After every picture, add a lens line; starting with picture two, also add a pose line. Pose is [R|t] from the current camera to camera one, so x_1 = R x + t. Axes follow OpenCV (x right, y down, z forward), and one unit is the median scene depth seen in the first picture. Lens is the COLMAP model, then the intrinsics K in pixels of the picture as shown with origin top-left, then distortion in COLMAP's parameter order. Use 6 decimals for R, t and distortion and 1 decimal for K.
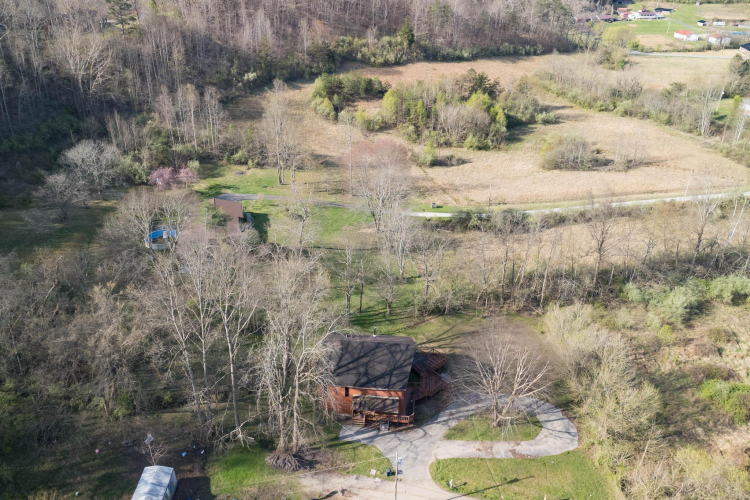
lens RADIAL K [[615.7, 0, 372.6], [0, 615.7, 230.3], [0, 0, 1]] dist [0.075635, -0.069383]
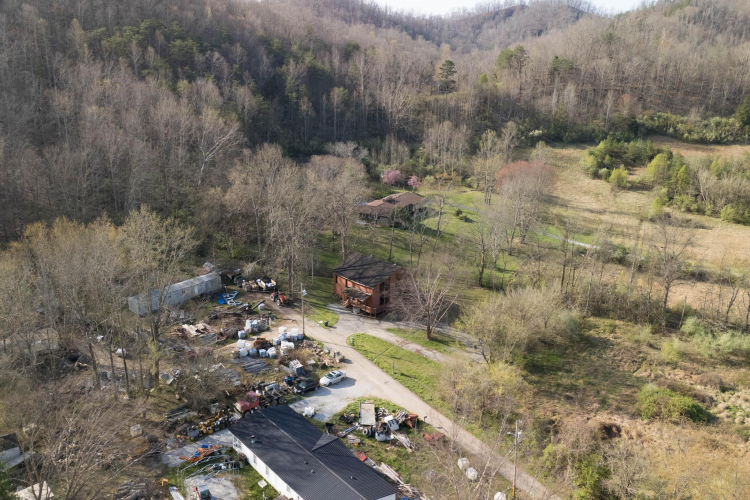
lens RADIAL K [[615.7, 0, 372.6], [0, 615.7, 230.3], [0, 0, 1]] dist [0.075635, -0.069383]
pose [[0.751500, 0.176824, -0.635595, 0.340921], [-0.281150, 0.957387, -0.066072, 0.087350], [0.596827, 0.228351, 0.769190, -0.026907]]
